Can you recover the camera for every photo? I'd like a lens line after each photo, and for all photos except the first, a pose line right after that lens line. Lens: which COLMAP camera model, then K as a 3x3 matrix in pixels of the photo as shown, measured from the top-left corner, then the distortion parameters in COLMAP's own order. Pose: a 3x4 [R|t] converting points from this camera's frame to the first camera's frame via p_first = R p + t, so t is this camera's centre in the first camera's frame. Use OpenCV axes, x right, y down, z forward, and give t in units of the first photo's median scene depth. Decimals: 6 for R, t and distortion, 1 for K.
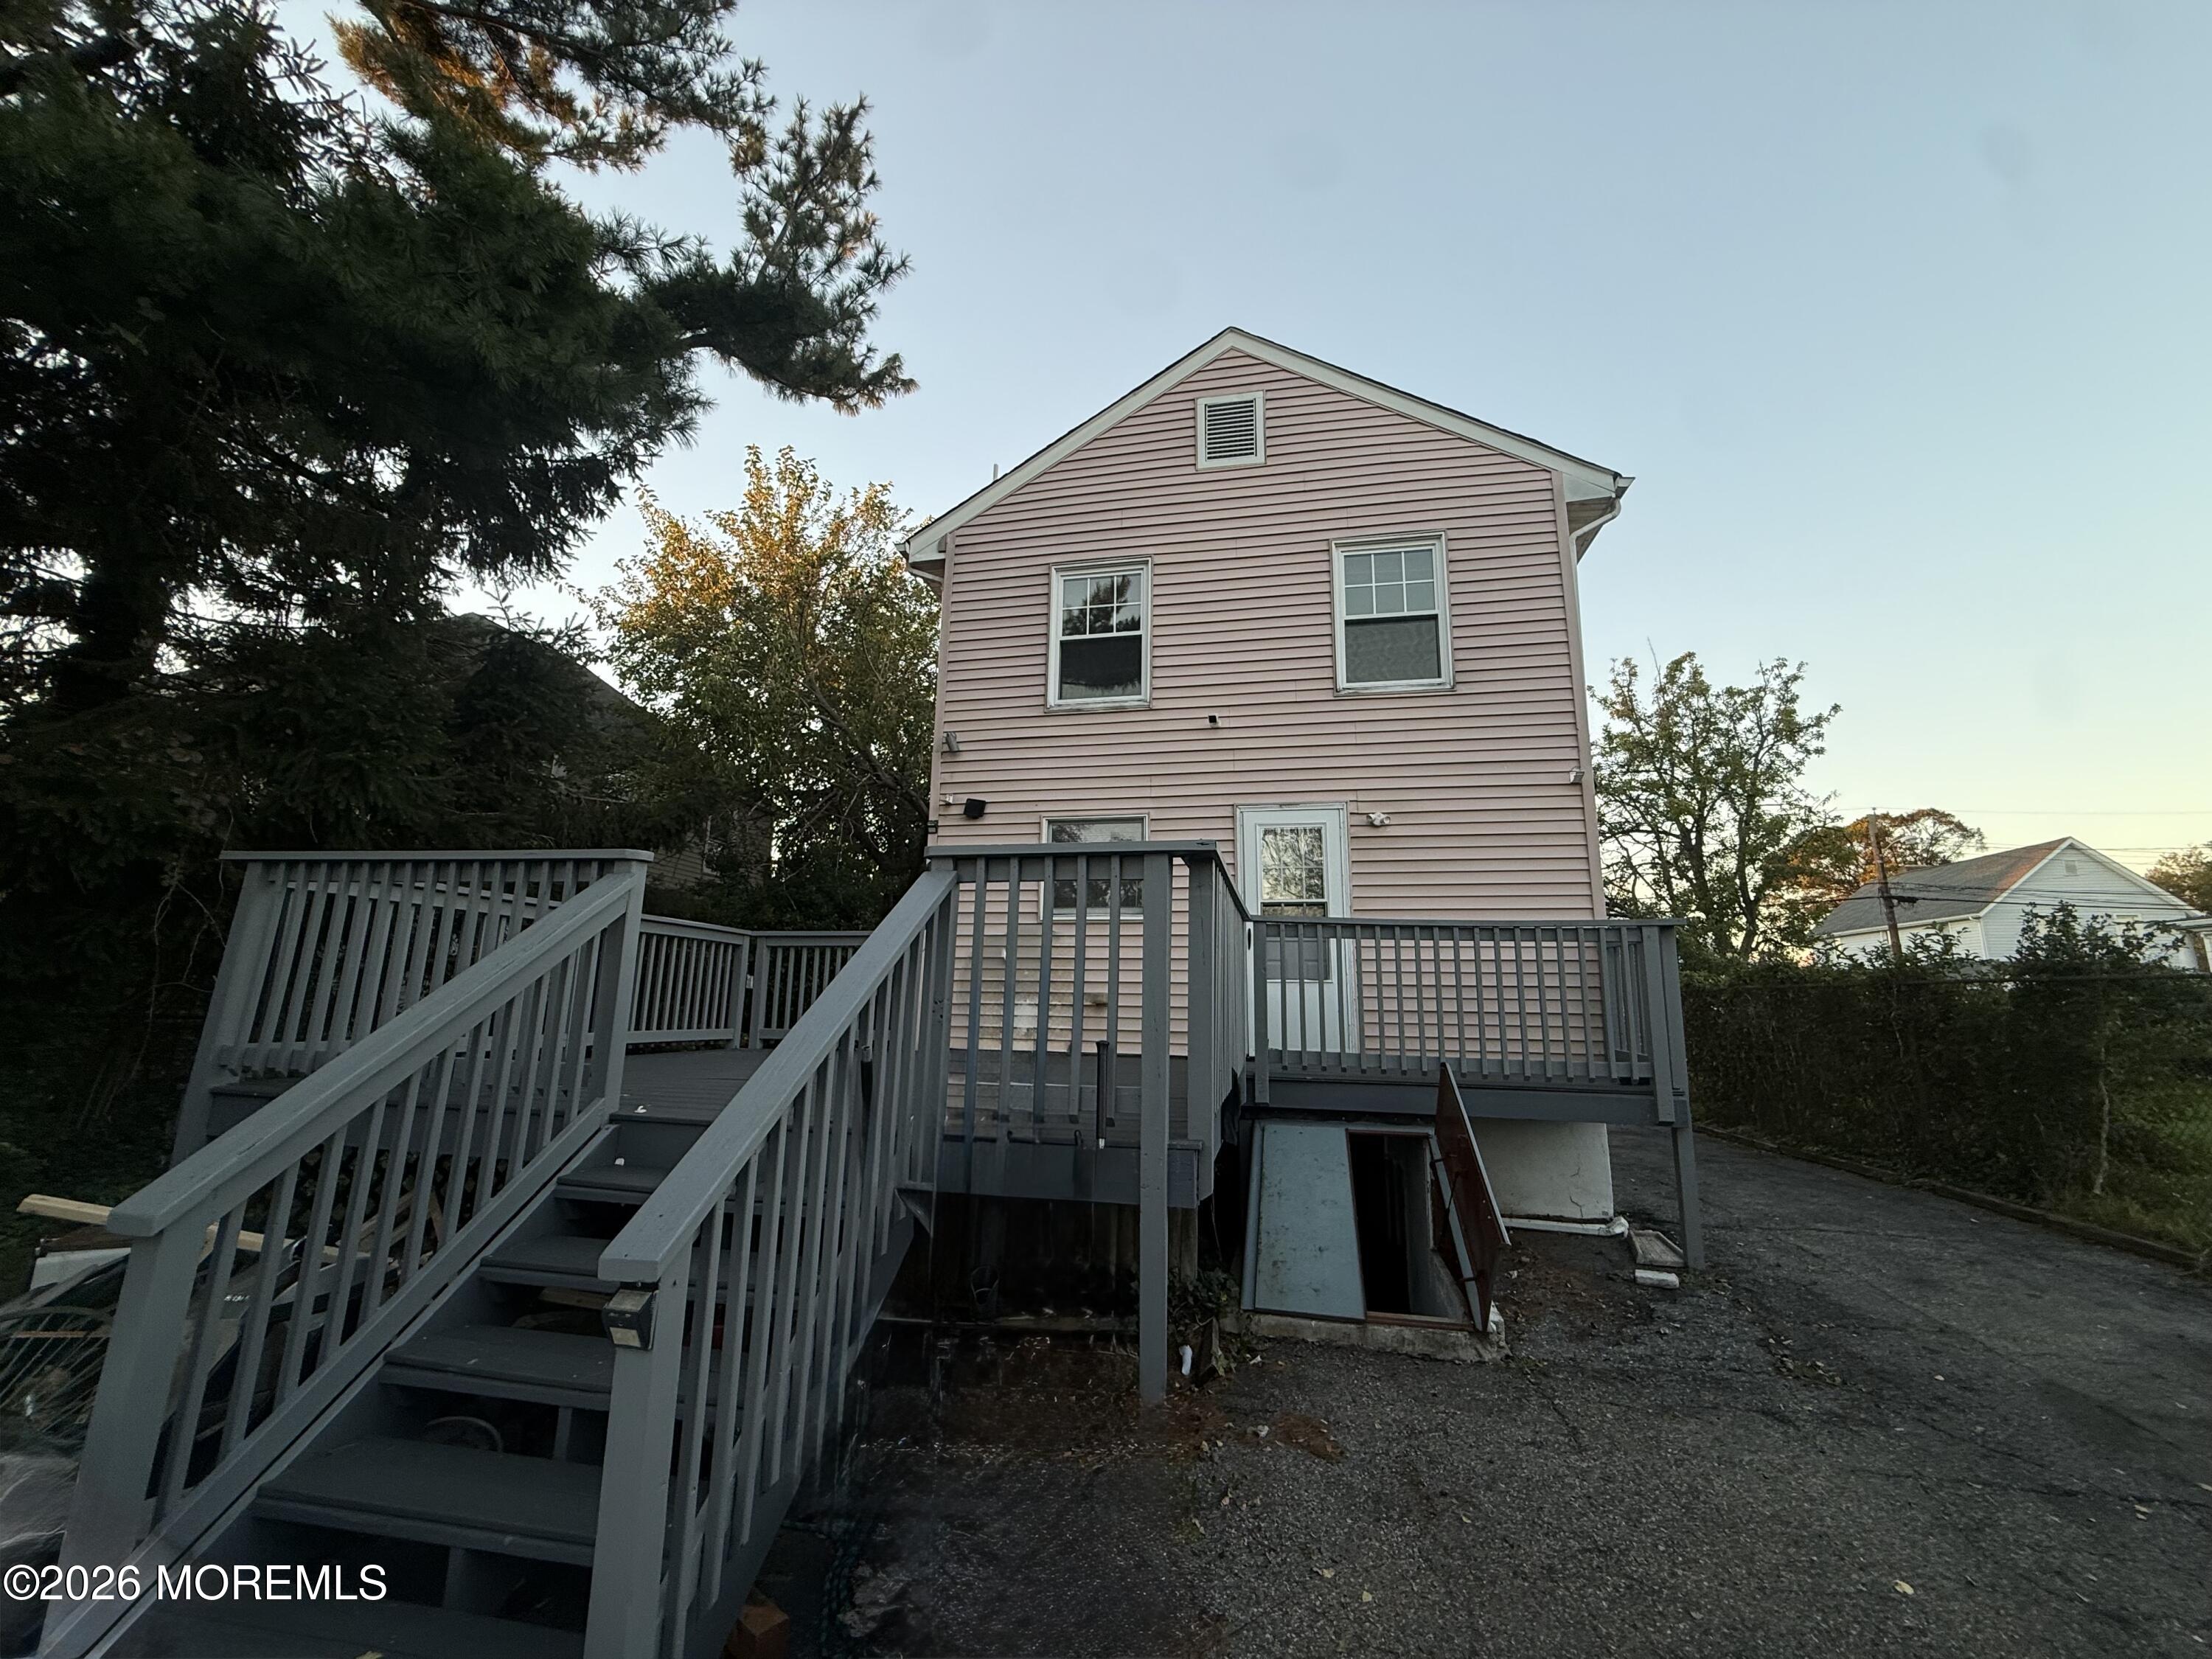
lens RADIAL K [[878.6, 0, 1104.1], [0, 878.6, 831.2], [0, 0, 1]] dist [-0.000002, 0.000410]
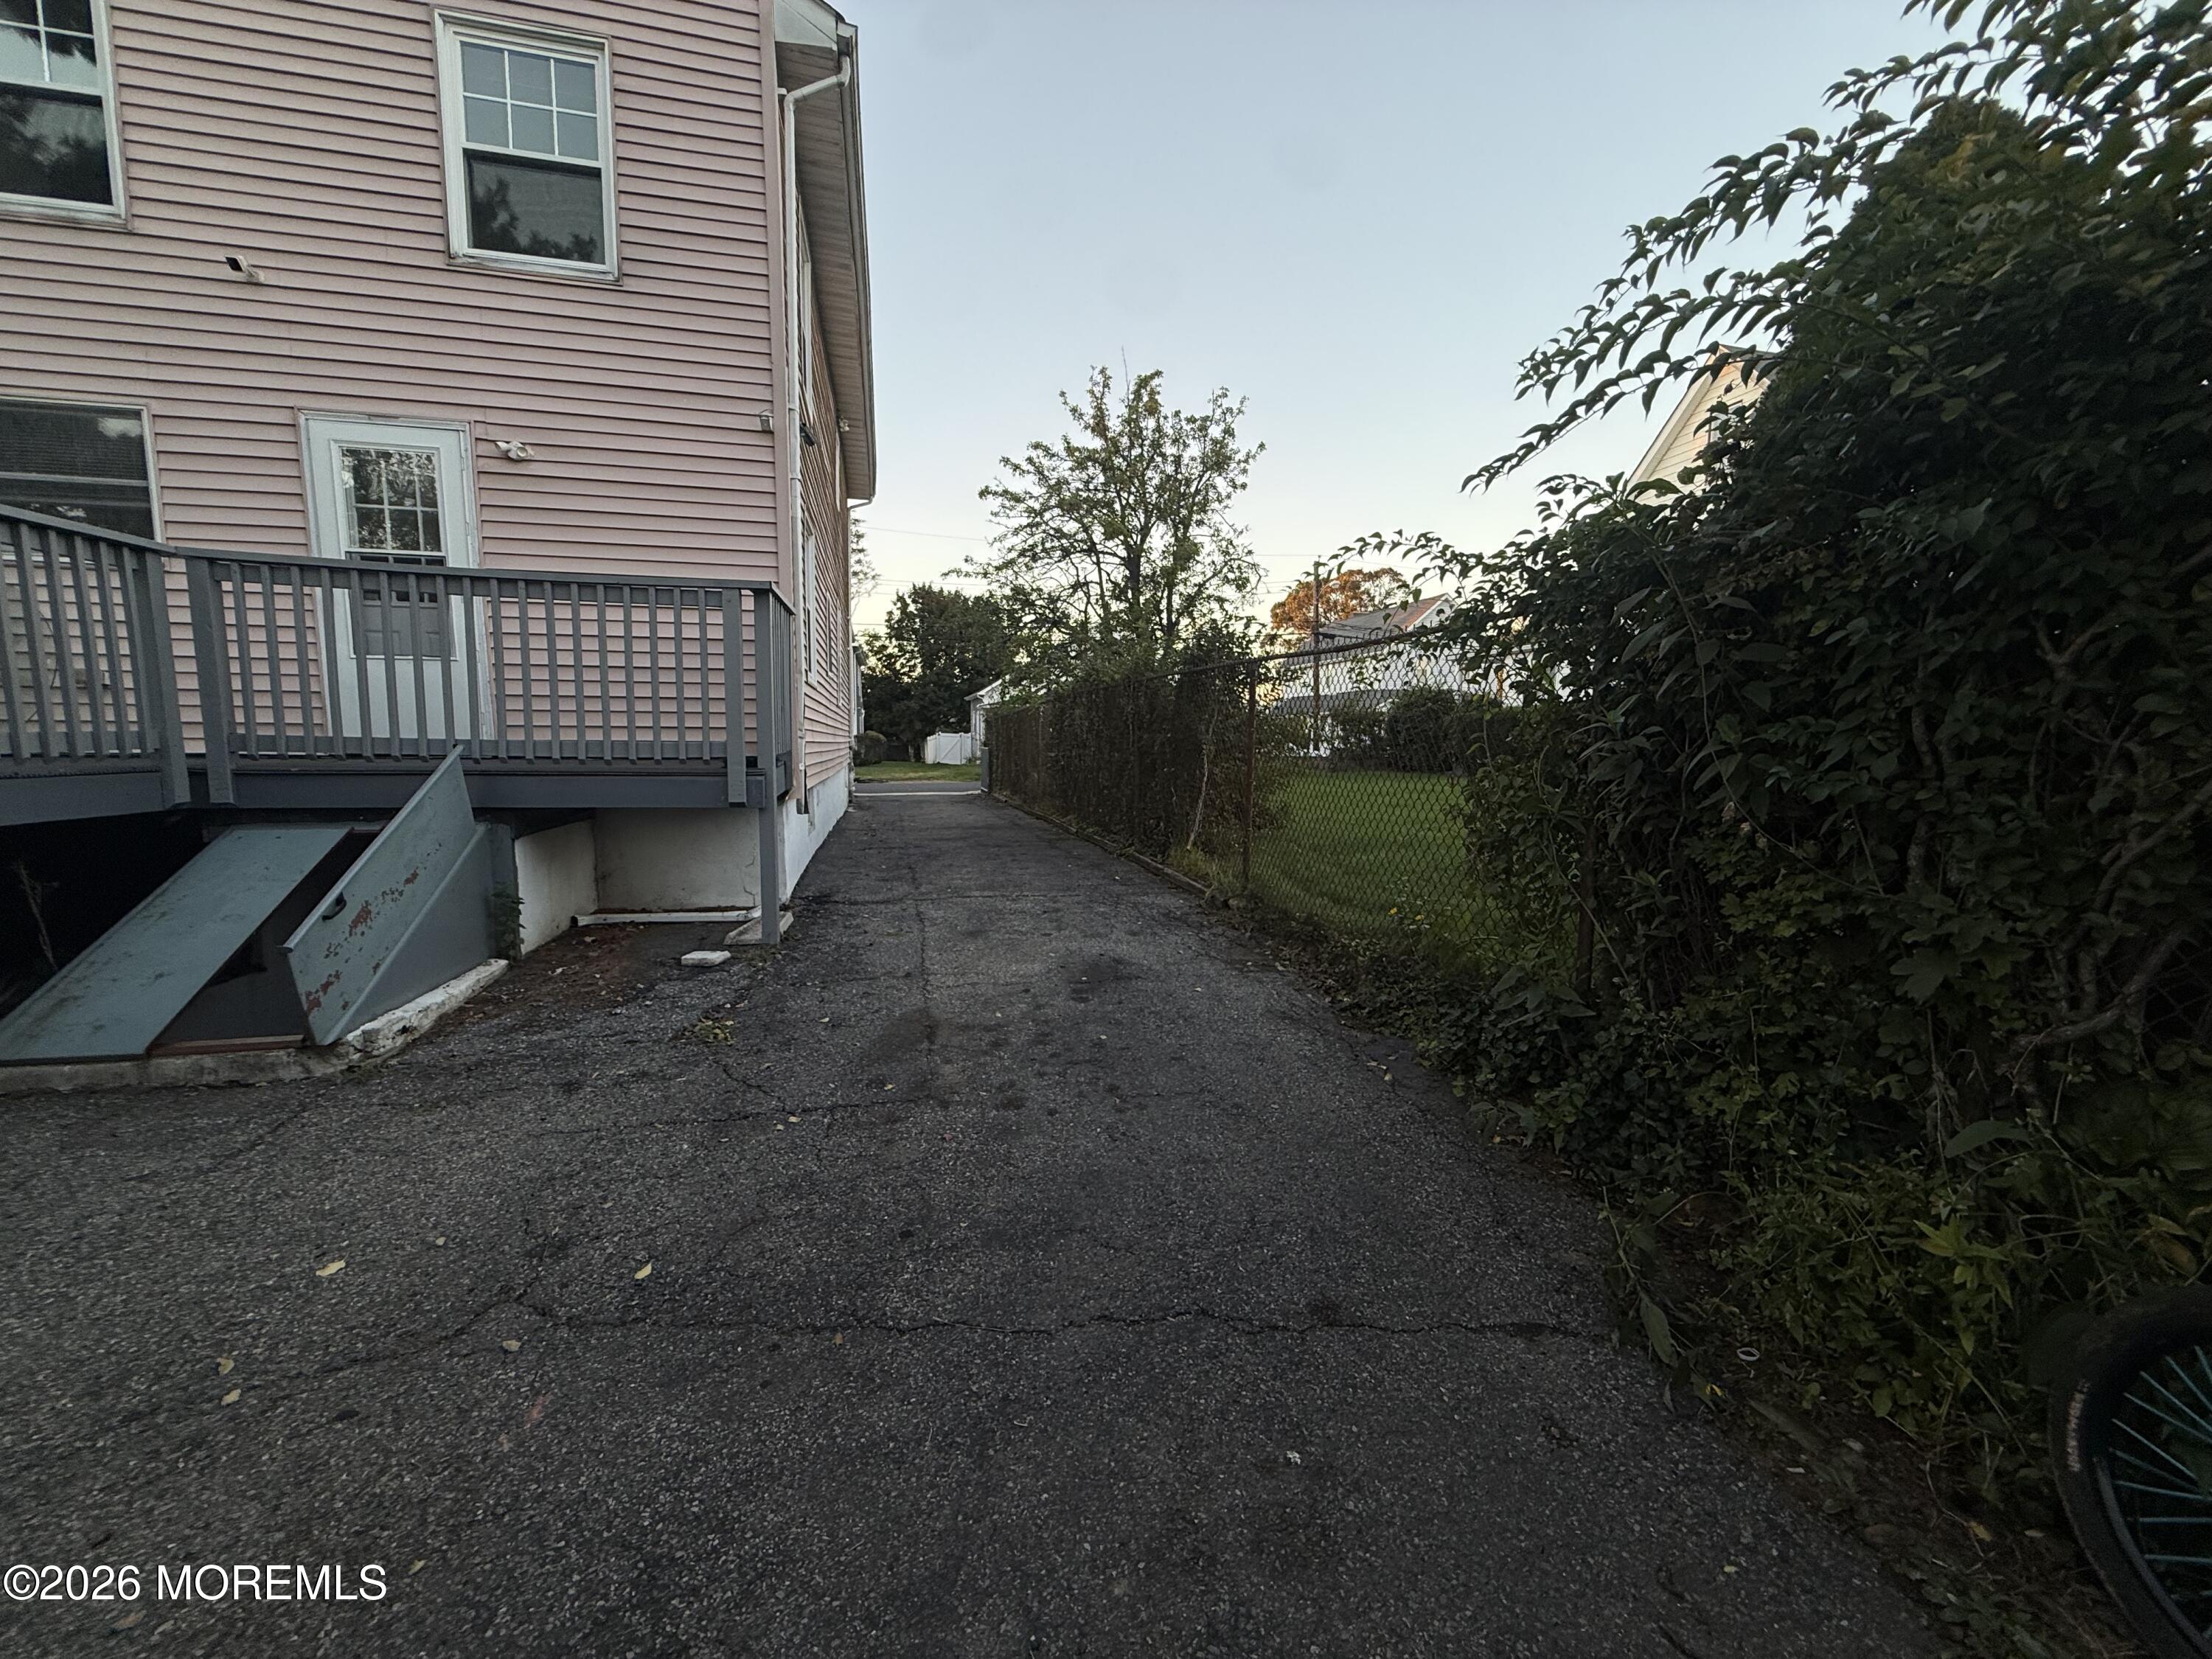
lens RADIAL K [[878.6, 0, 1104.1], [0, 878.6, 831.2], [0, 0, 1]] dist [-0.000002, 0.000410]
pose [[0.906621, -0.054011, 0.418475, 0.402163], [-0.075103, 0.955281, 0.286005, 0.042316], [-0.415209, -0.290726, 0.862021, 0.015928]]
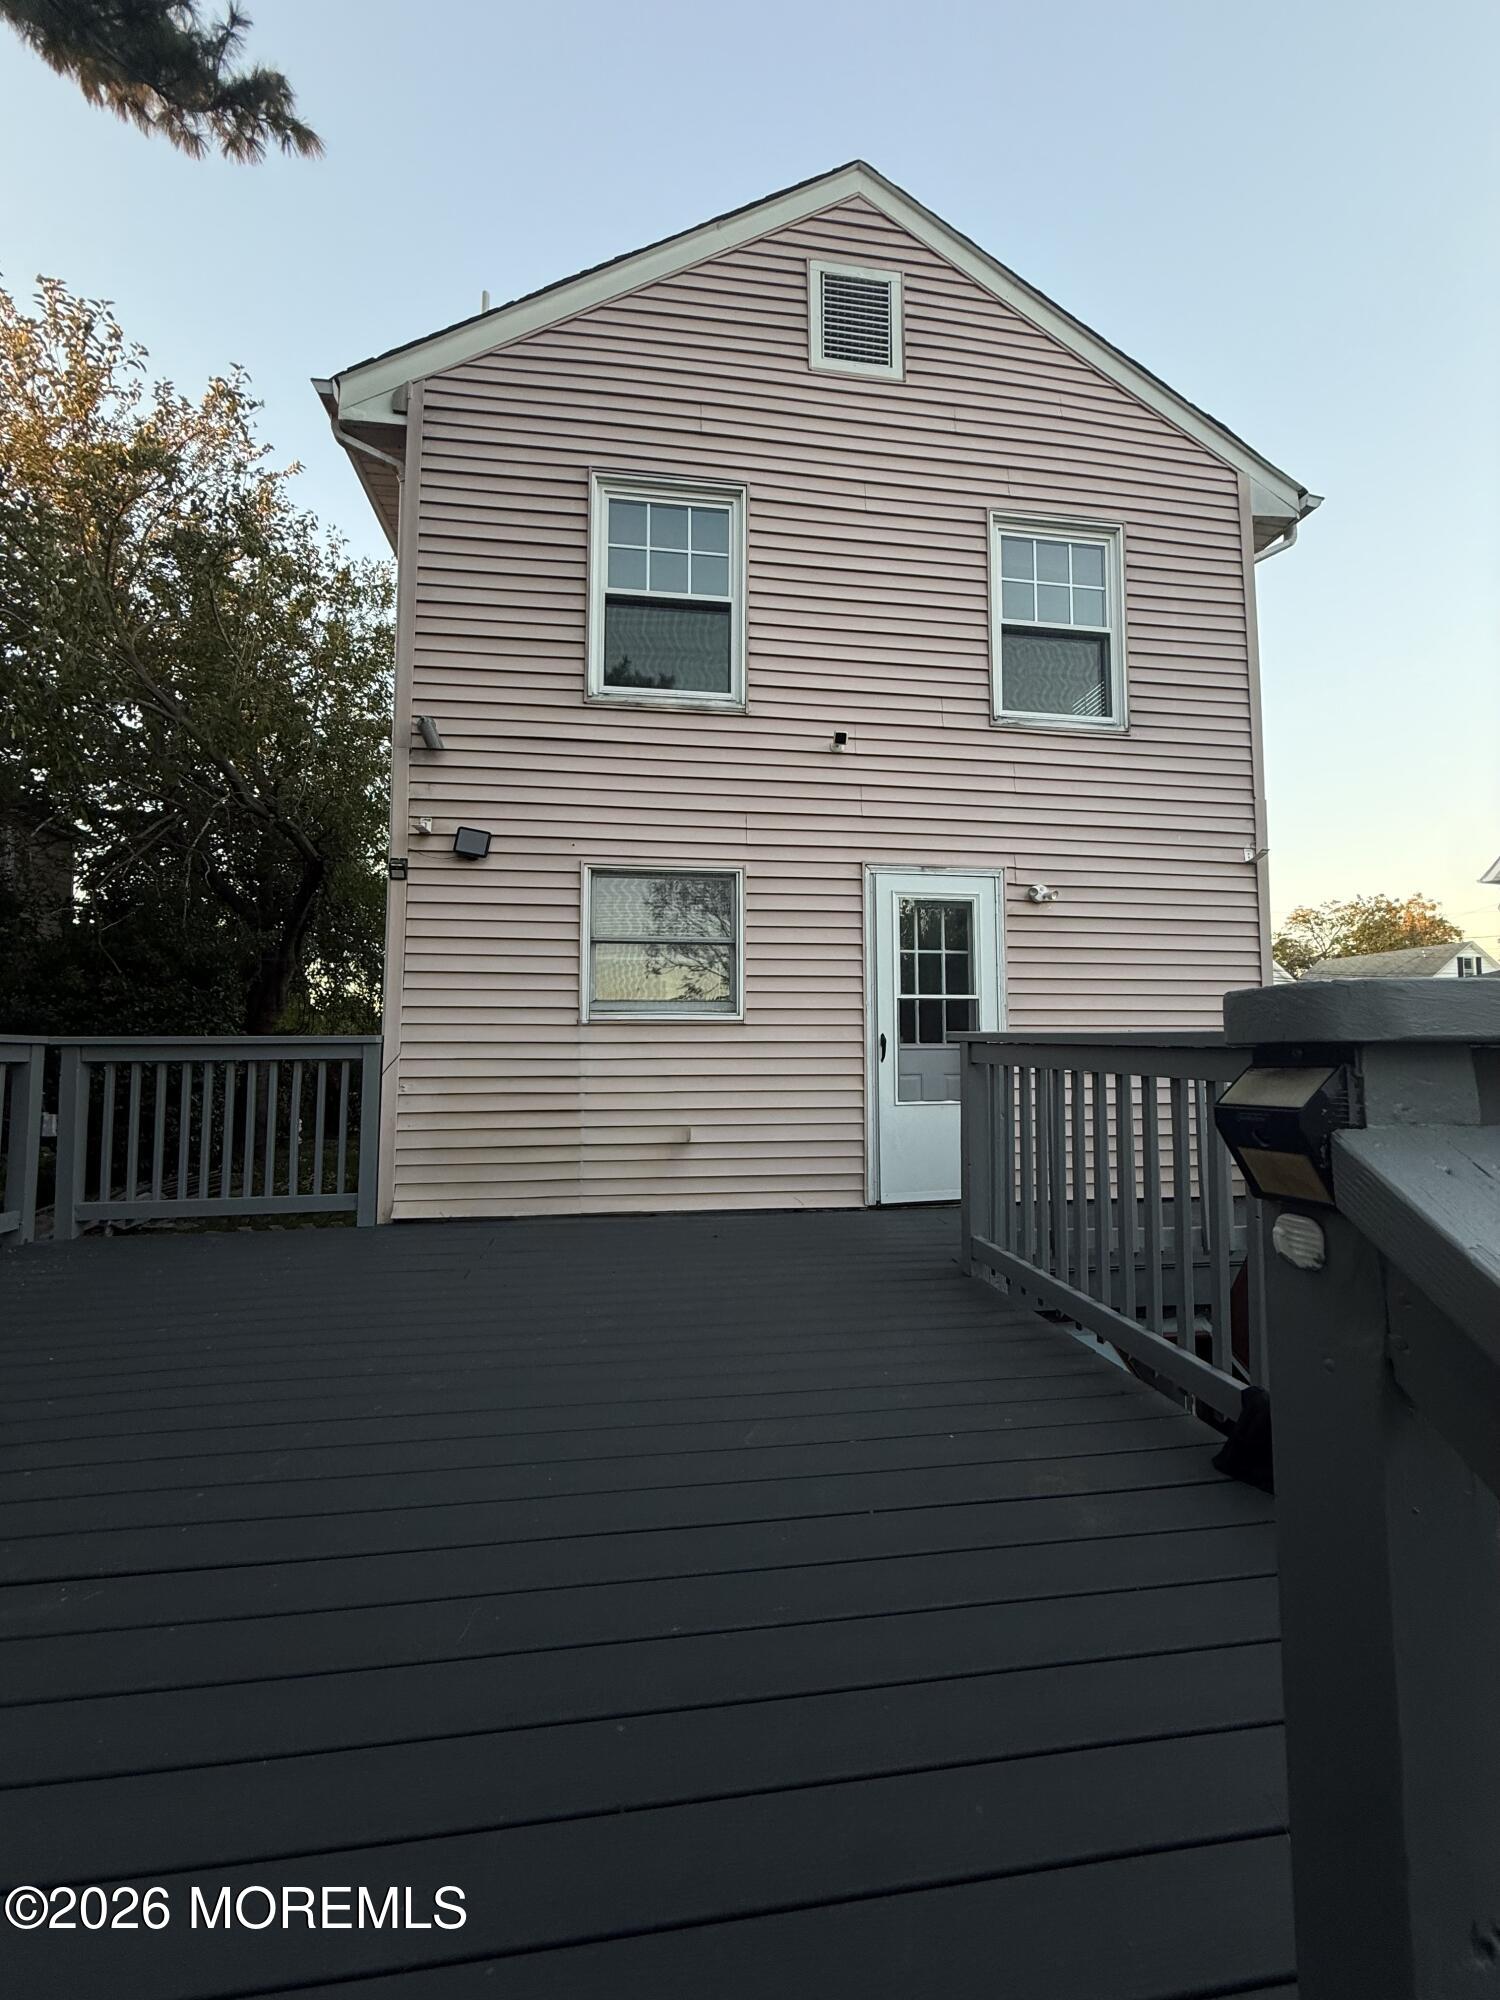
lens RADIAL K [[794.4, 0, 749.8], [0, 794.4, 996.7], [0, 0, 1]] dist [-0.000002, 0.000410]
pose [[0.940721, 0.005589, 0.339136, -0.152502], [-0.050143, 0.991169, 0.122755, 0.003314], [-0.335455, -0.132484, 0.932694, 0.381712]]
